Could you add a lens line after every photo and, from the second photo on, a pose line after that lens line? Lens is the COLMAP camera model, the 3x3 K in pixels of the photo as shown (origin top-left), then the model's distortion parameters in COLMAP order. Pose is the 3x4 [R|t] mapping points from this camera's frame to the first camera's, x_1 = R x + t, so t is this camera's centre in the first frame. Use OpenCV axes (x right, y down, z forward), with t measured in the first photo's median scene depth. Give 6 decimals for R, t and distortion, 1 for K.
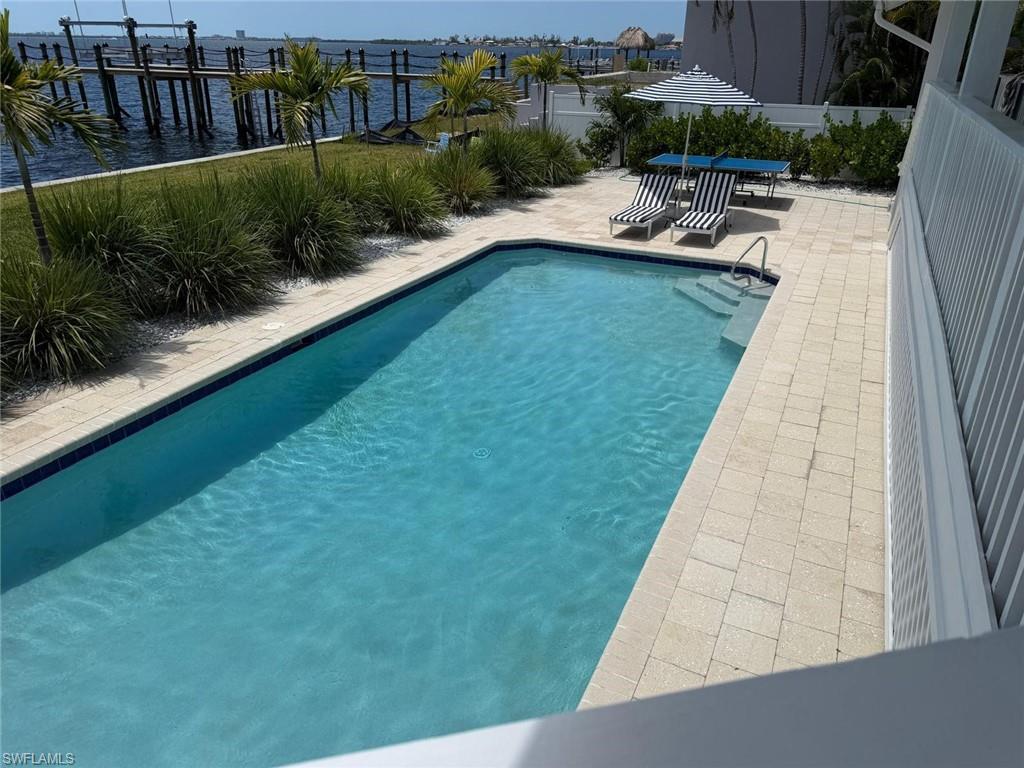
lens RADIAL K [[731.7, 0, 512.3], [0, 731.7, 381.9], [0, 0, 1]] dist [0.064976, -0.058612]
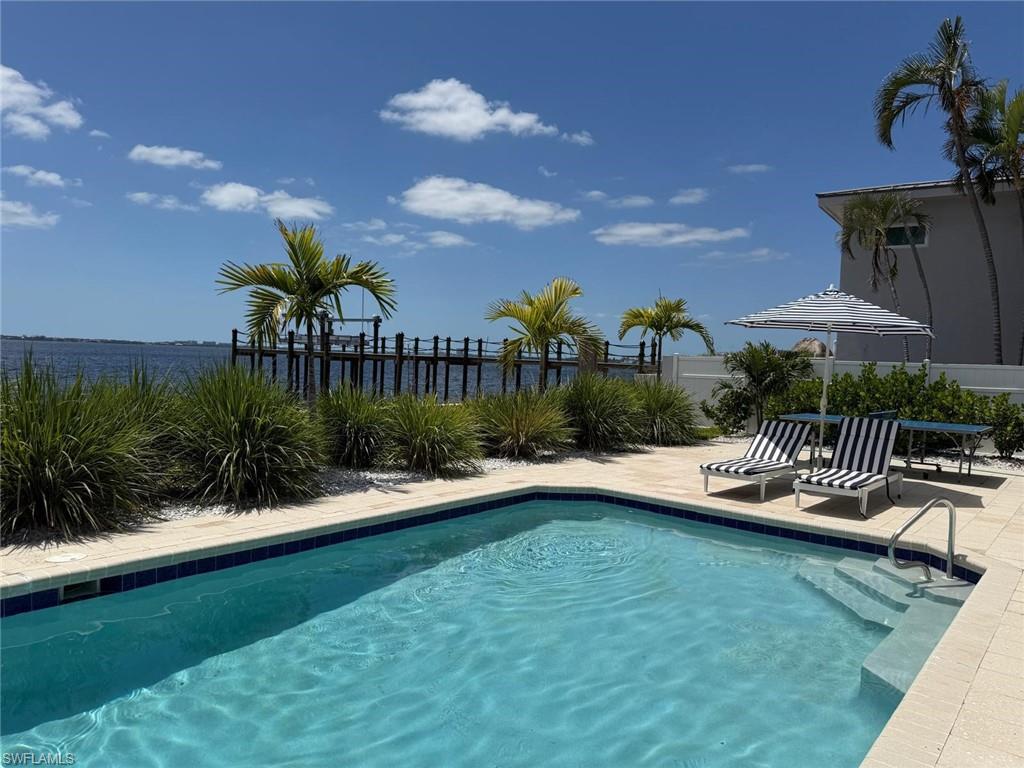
lens RADIAL K [[731.6, 0, 512.0], [0, 731.6, 384.0], [0, 0, 1]] dist [0.079709, -0.088143]
pose [[0.970047, 0.030919, -0.240941, 0.122222], [-0.121374, 0.920872, -0.370490, -0.015419], [0.210420, 0.388636, 0.897042, 0.302732]]
